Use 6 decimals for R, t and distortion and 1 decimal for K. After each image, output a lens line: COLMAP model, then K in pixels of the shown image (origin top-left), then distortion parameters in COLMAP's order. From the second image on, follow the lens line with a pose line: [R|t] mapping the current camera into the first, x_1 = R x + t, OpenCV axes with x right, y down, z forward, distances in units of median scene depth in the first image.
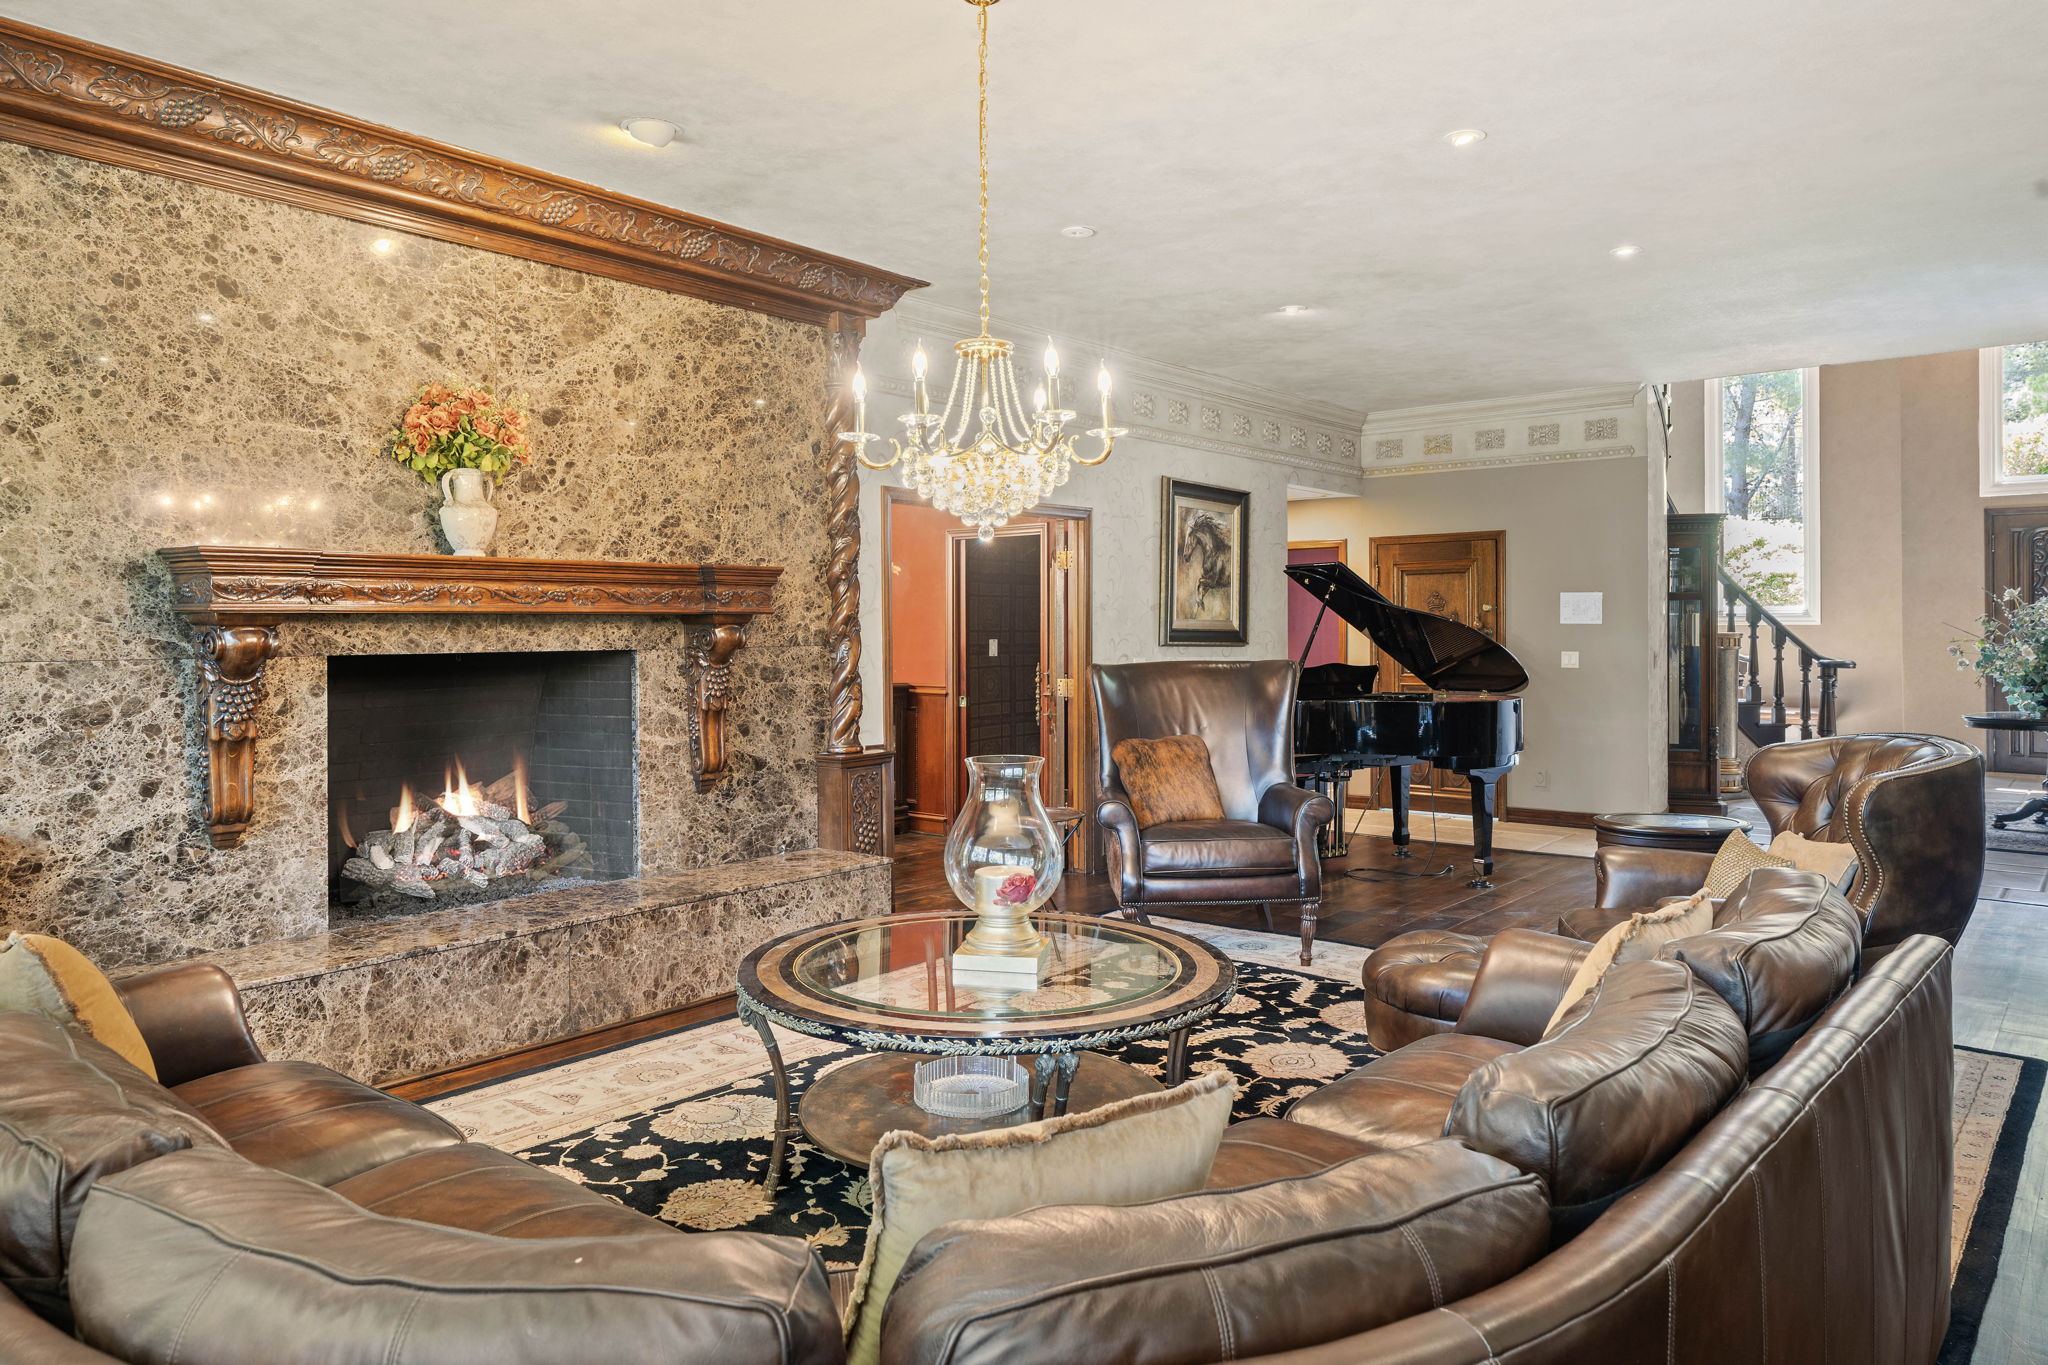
lens RADIAL K [[1314.3, 0, 981.2], [0, 1314.3, 630.7], [0, 0, 1]] dist [-0.005529, 0.003131]
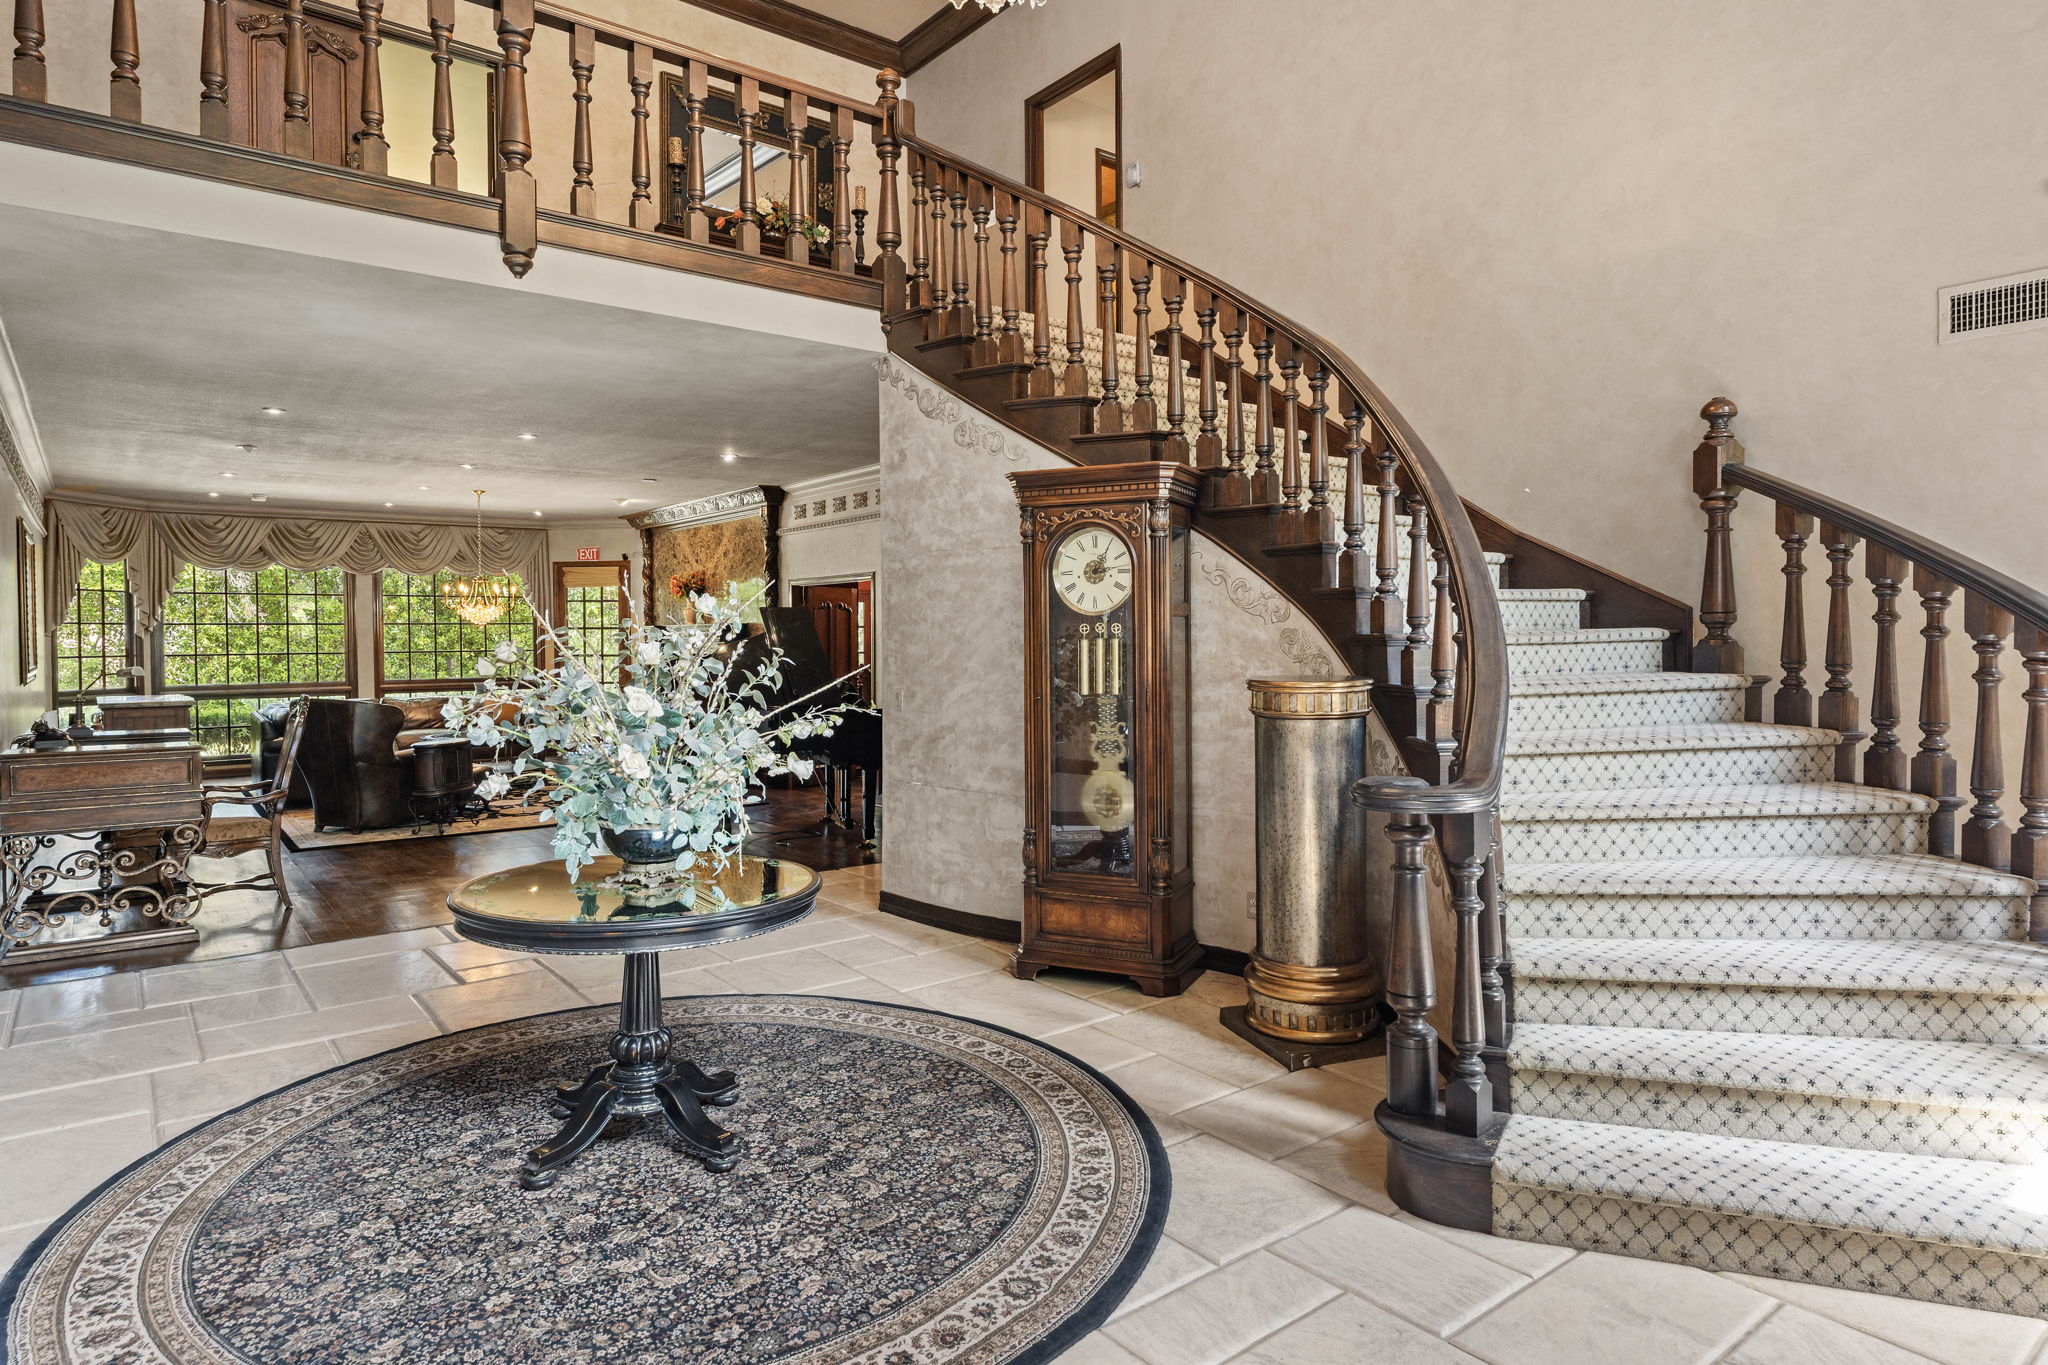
lens RADIAL K [[1175.6, 0, 1021.3], [0, 1175.6, 635.8], [0, 0, 1]] dist [0.004312, 0.000364]
pose [[-0.181244, 0.009958, -0.983388, 2.298715], [0.009079, 0.999923, 0.008452, -0.045093], [0.983396, -0.007396, -0.181320, 2.302674]]
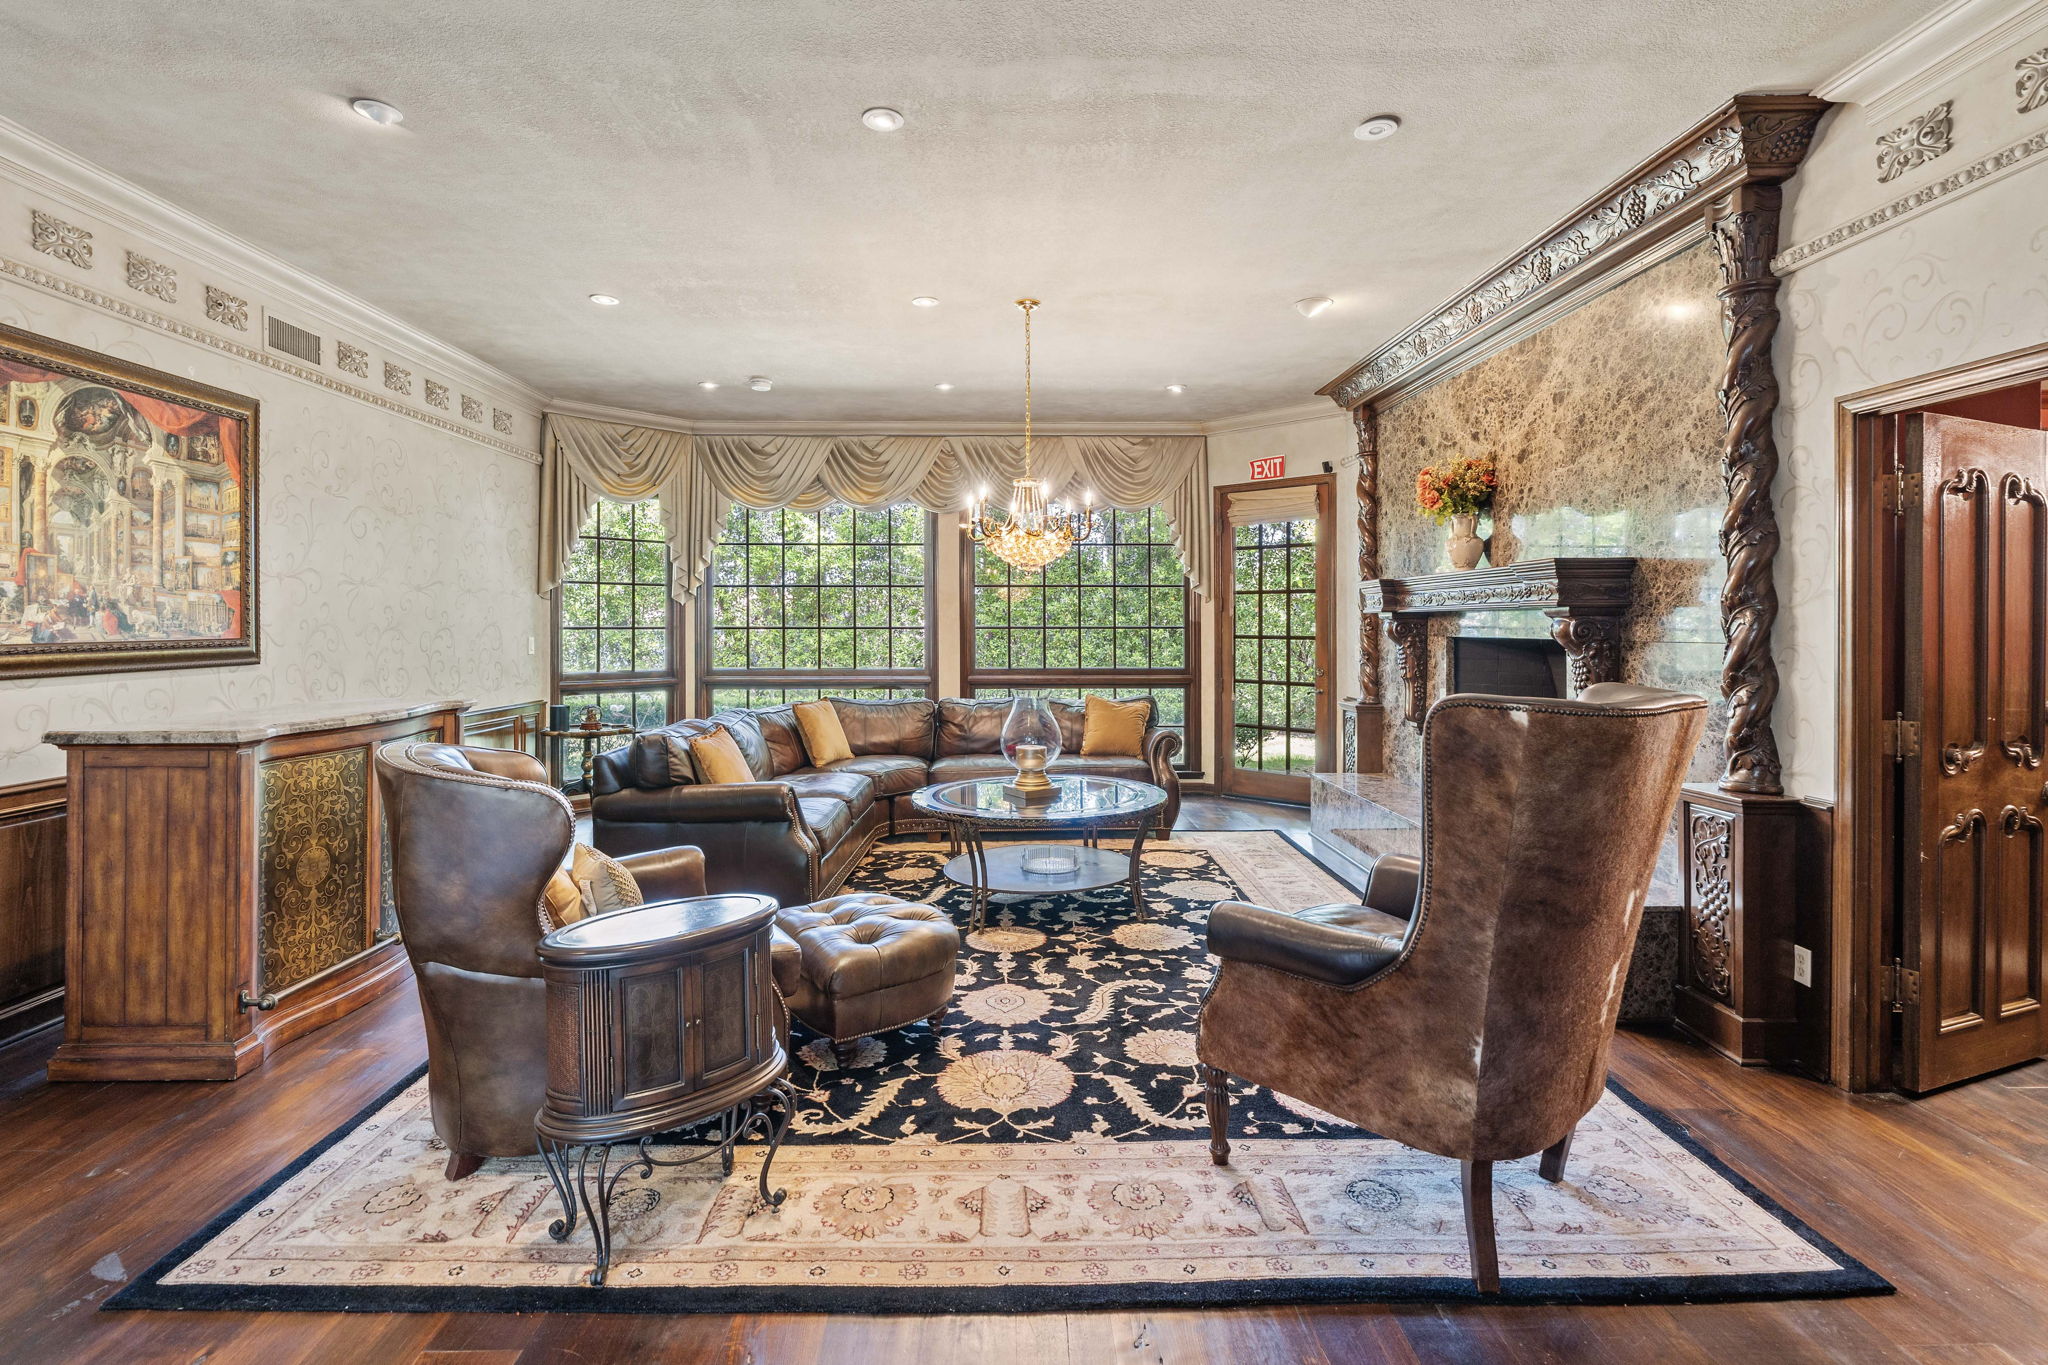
lens RADIAL K [[993.9, 0, 1019.1], [0, 993.9, 611.7], [0, 0, 1]] dist [-0.002989, 0.001693]
pose [[-0.734150, 0.000222, -0.678987, 0.737351], [0.006385, 0.999958, -0.006576, -0.007695], [0.678957, -0.009163, -0.734121, 1.466195]]
